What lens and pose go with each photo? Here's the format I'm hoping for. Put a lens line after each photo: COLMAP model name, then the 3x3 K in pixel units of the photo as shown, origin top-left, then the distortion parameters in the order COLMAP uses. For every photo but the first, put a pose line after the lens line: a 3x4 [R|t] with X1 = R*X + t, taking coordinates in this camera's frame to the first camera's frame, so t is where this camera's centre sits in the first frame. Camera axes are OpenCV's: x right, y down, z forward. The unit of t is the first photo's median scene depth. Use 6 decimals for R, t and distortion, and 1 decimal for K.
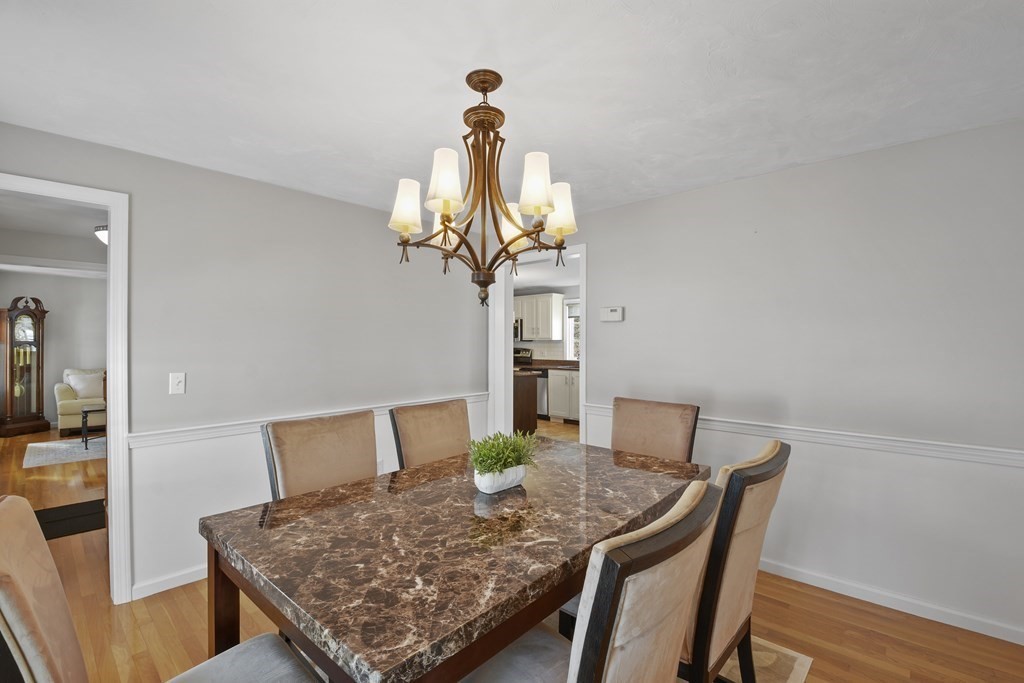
lens RADIAL K [[450.1, 0, 508.2], [0, 450.1, 342.5], [0, 0, 1]] dist [0.000949, -0.016132]
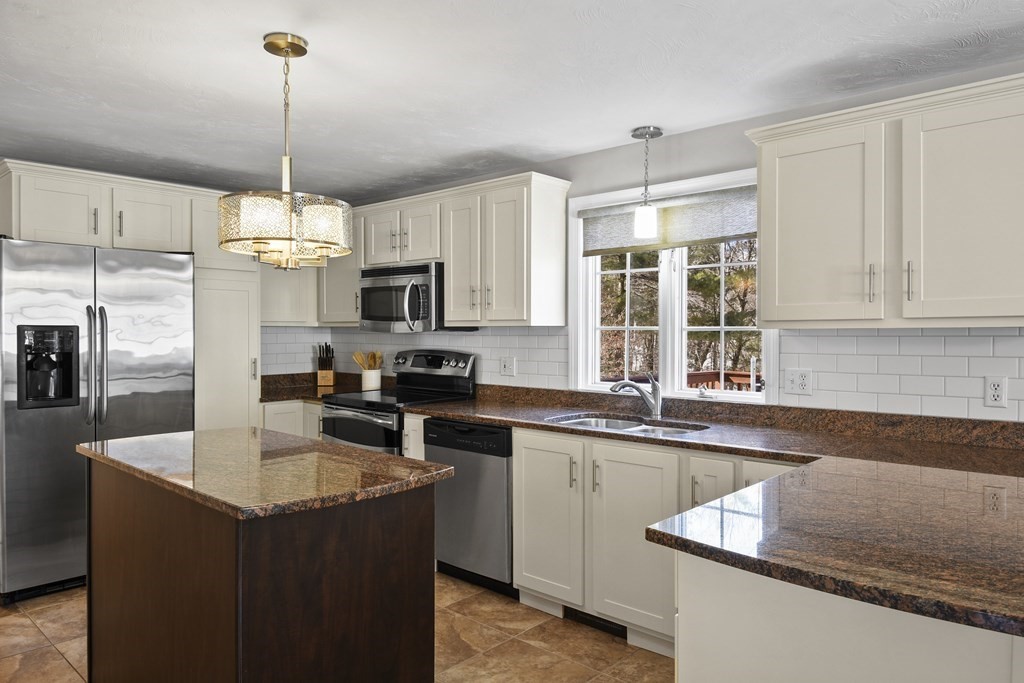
lens RADIAL K [[676.6, 0, 506.9], [0, 676.6, 332.2], [0, 0, 1]] dist [-0.000291, -0.001589]
pose [[0.999985, 0.000295, 0.005545, 0.084512], [-0.000291, 1.000000, -0.000740, -0.000906], [-0.005545, 0.000738, 0.999984, 0.575864]]
